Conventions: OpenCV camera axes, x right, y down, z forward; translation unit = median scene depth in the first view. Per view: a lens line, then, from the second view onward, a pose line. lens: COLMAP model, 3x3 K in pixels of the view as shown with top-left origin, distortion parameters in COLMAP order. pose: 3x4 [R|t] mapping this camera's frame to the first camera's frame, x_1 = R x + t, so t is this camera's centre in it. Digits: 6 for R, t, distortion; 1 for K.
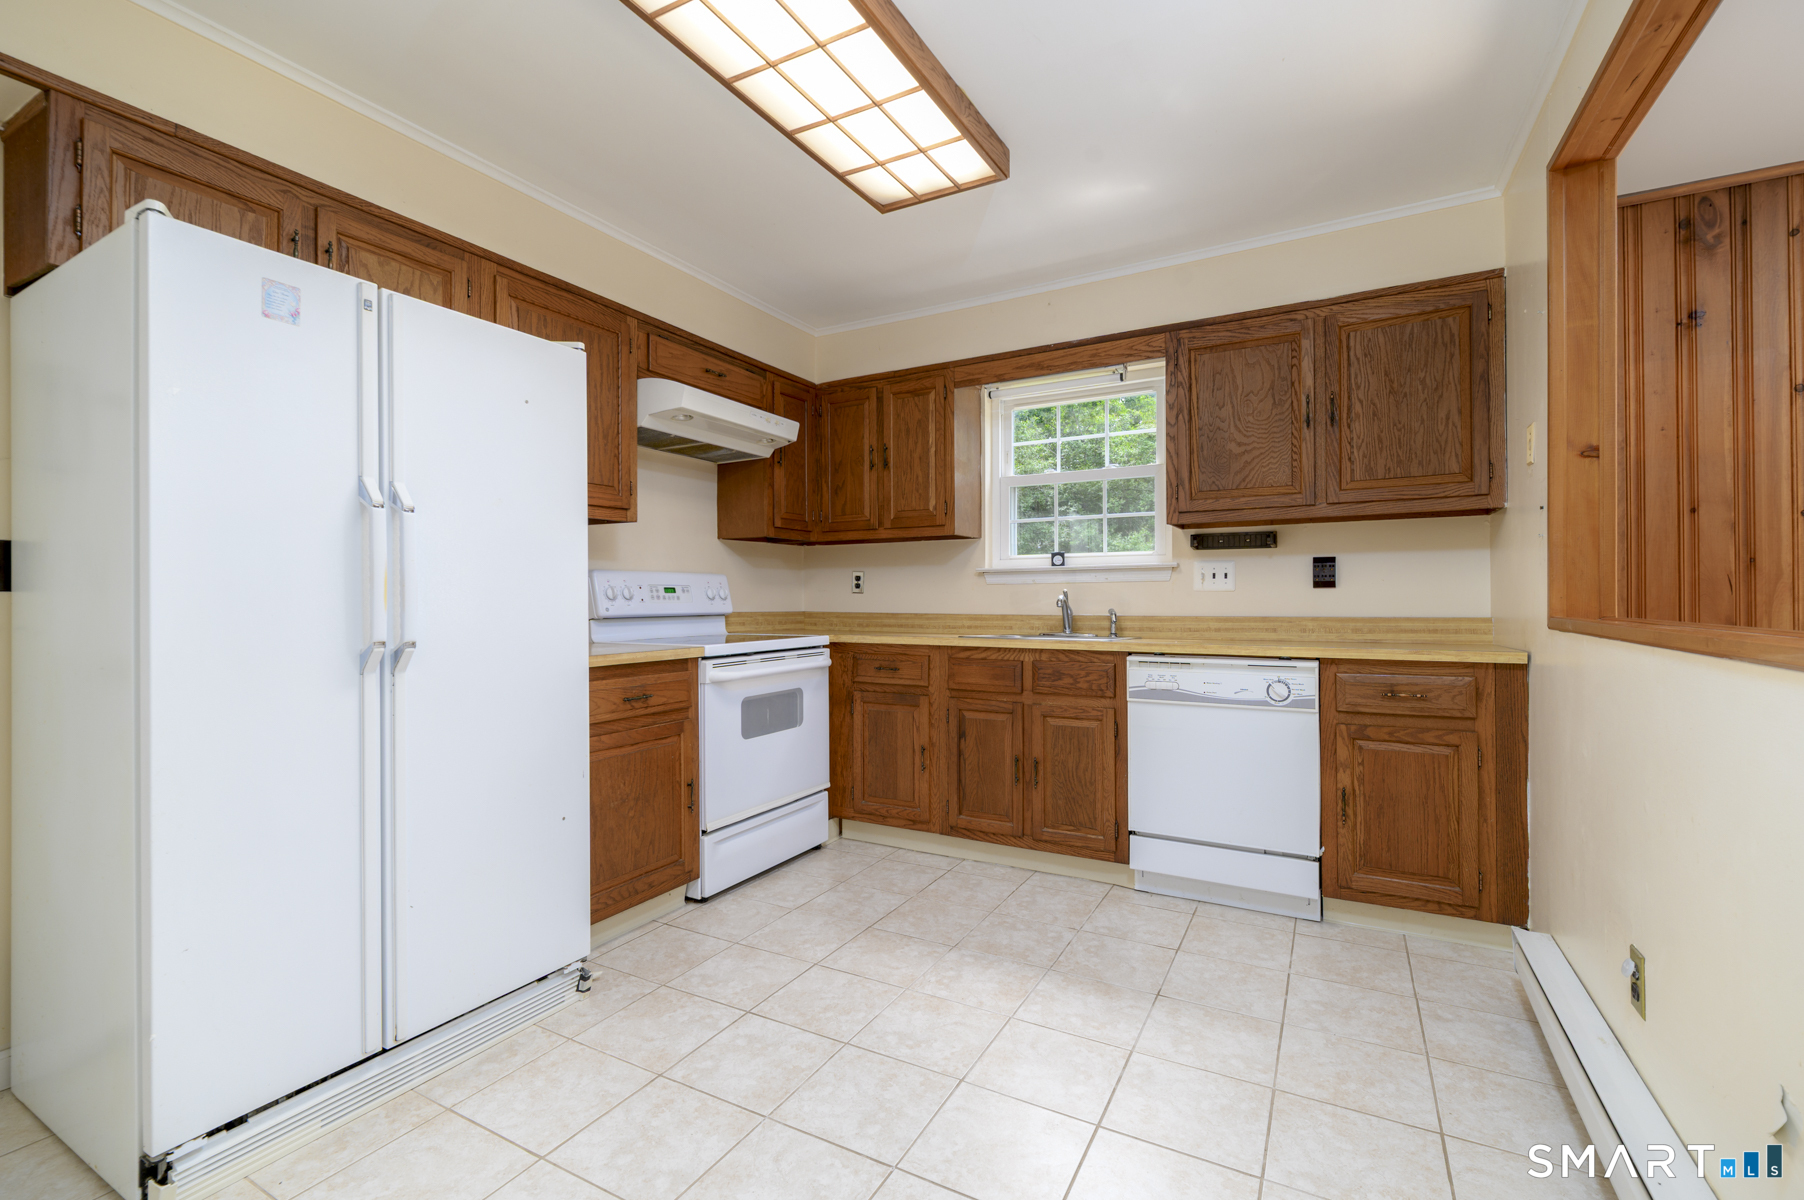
lens RADIAL K [[790.6, 0, 902.0], [0, 790.6, 600.0], [0, 0, 1]] dist [-0.002000, -0.000404]
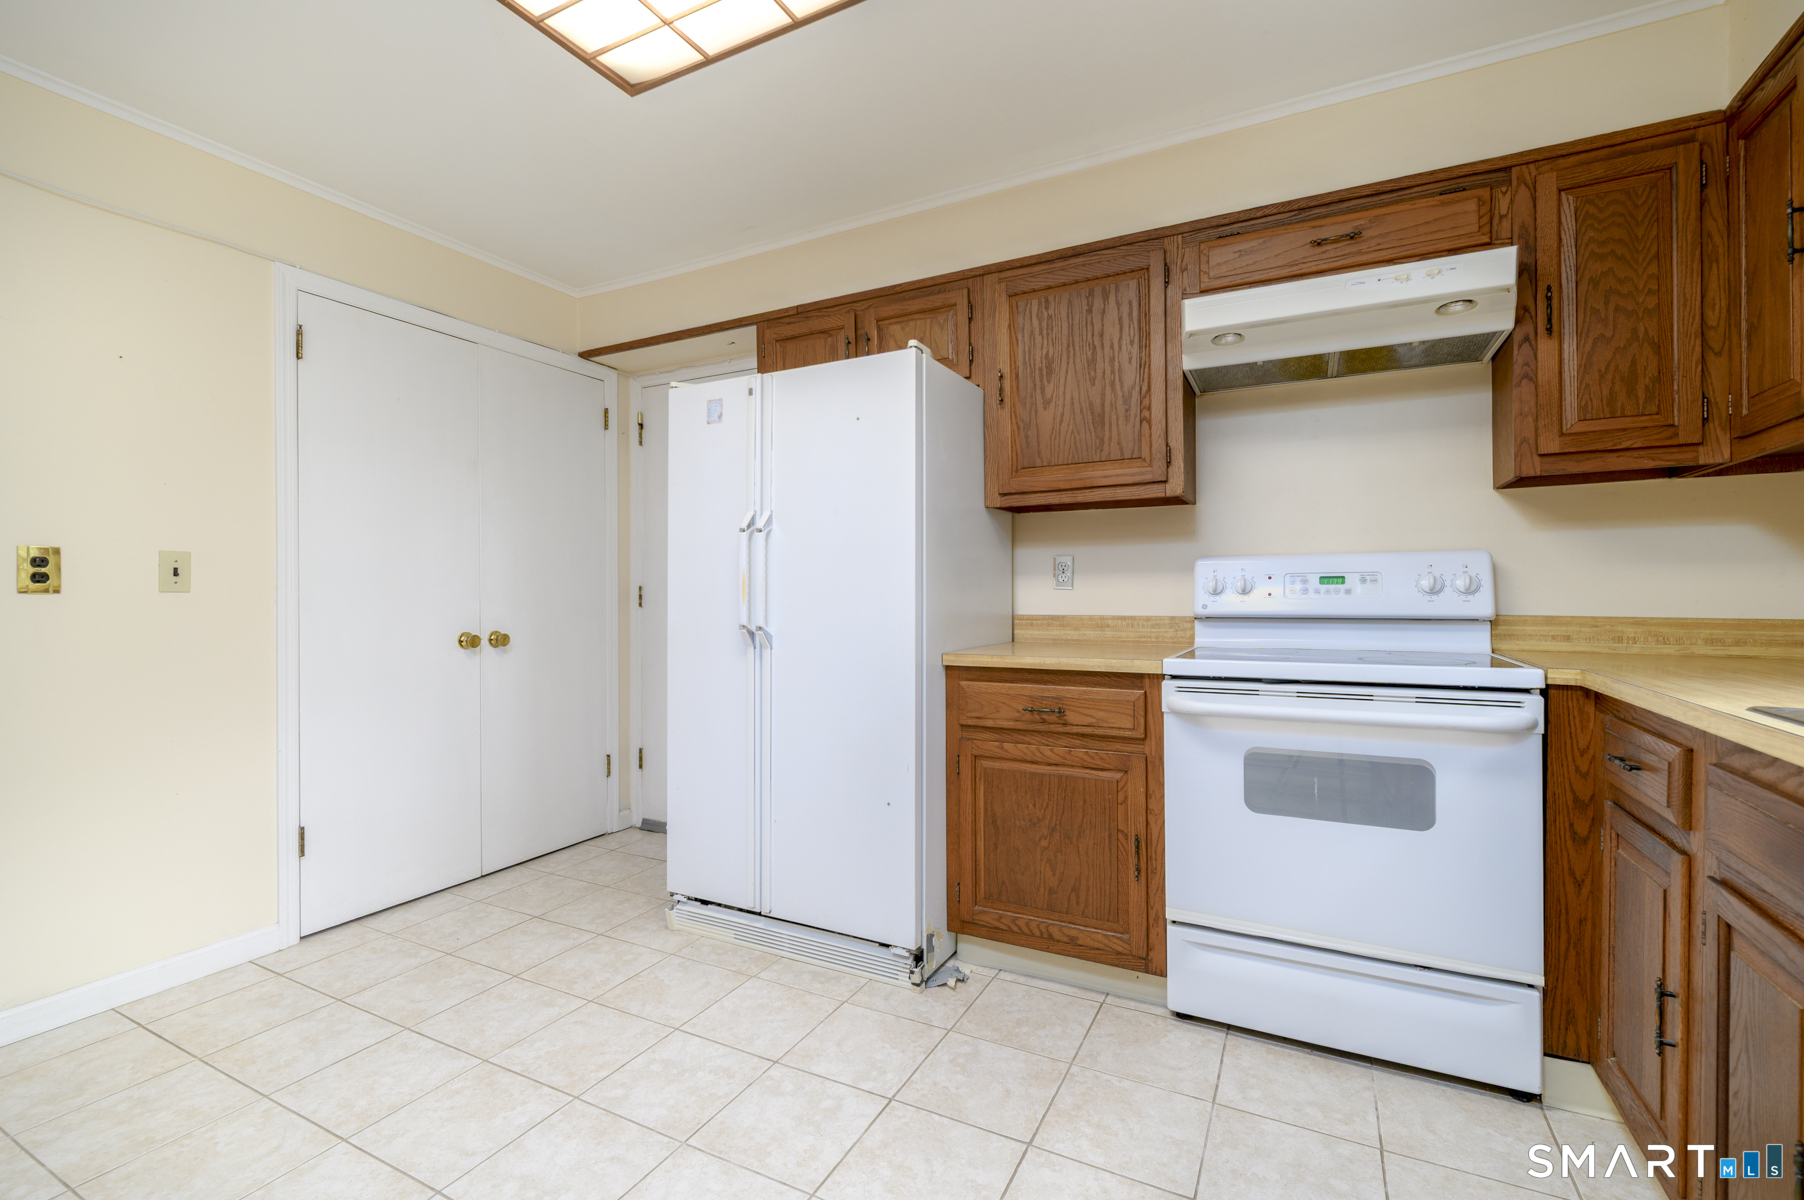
lens RADIAL K [[790.6, 0, 902.0], [0, 790.6, 600.0], [0, 0, 1]] dist [-0.002000, -0.000404]
pose [[0.018881, 0.010233, -0.999769, 0.464328], [0.003553, 0.999941, 0.010302, -0.004223], [0.999815, -0.003746, 0.018844, 0.746979]]
